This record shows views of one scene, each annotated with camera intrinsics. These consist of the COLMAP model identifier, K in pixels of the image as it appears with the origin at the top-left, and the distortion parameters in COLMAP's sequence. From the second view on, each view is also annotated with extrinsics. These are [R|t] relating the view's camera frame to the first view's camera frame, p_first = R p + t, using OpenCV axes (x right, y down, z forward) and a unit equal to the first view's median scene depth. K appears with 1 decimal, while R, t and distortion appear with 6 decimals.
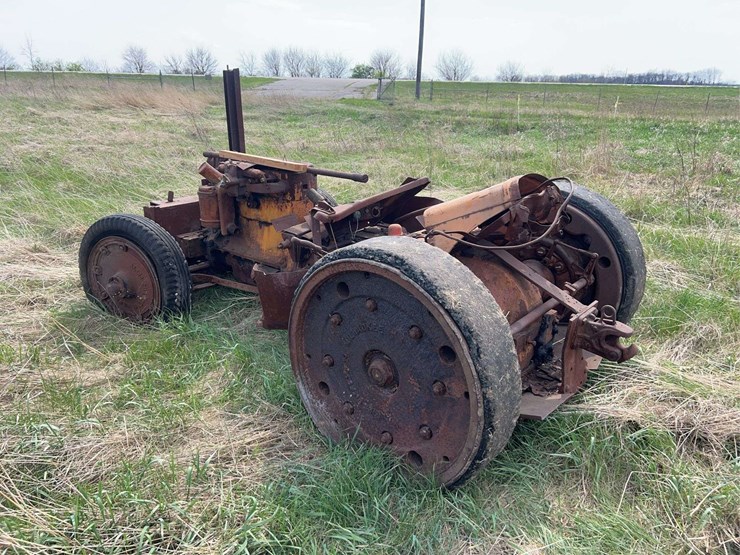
lens RADIAL K [[560.9, 0, 373.8], [0, 560.9, 276.5], [0, 0, 1]] dist [0.062882, -0.079727]
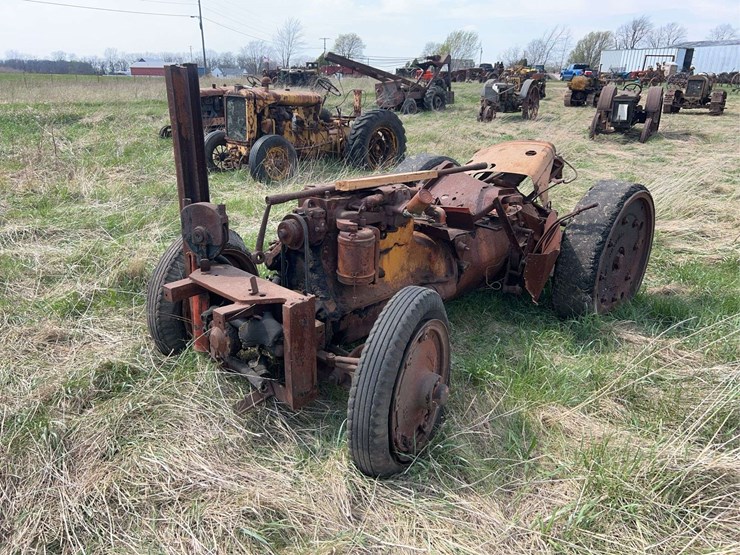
lens RADIAL K [[560.9, 0, 373.8], [0, 560.9, 276.5], [0, 0, 1]] dist [0.062882, -0.079727]
pose [[0.054106, -0.339617, 0.939006, -1.466314], [0.304963, 0.901073, 0.308326, -0.477079], [-0.950826, 0.269680, 0.152324, 1.300976]]
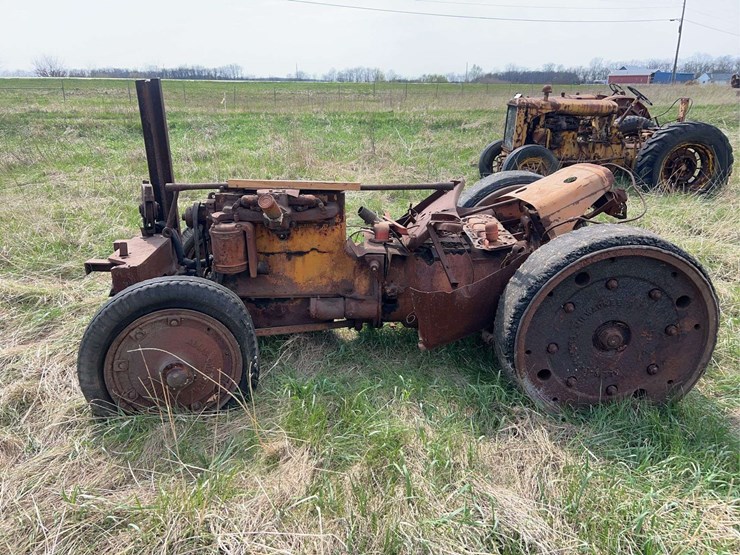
lens RADIAL K [[560.9, 0, 373.8], [0, 560.9, 276.5], [0, 0, 1]] dist [0.062882, -0.079727]
pose [[0.733903, -0.231094, 0.638734, -0.992789], [0.225563, 0.969900, 0.091738, -0.165109], [-0.640708, 0.076748, 0.763939, 0.350945]]
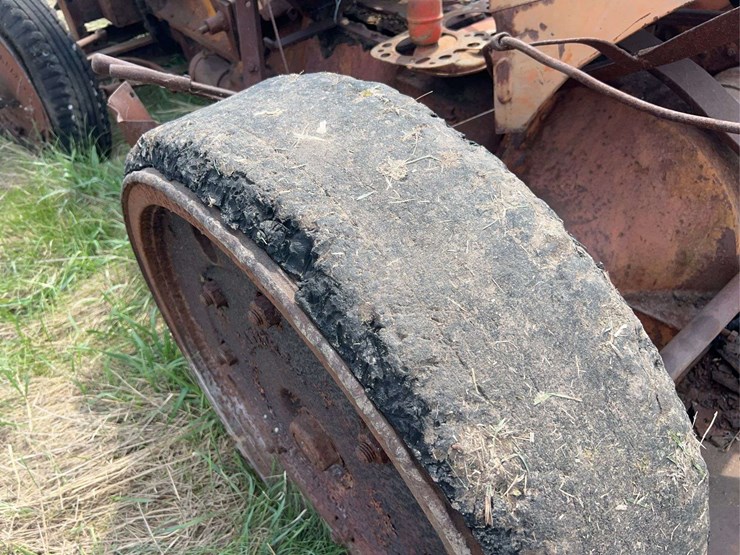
lens RADIAL K [[560.9, 0, 373.8], [0, 560.9, 276.5], [0, 0, 1]] dist [0.062882, -0.079727]
pose [[0.984012, 0.082822, -0.157671, 0.094159], [-0.004939, 0.897642, 0.440697, -0.099535], [0.178032, -0.432873, 0.883700, 0.629033]]
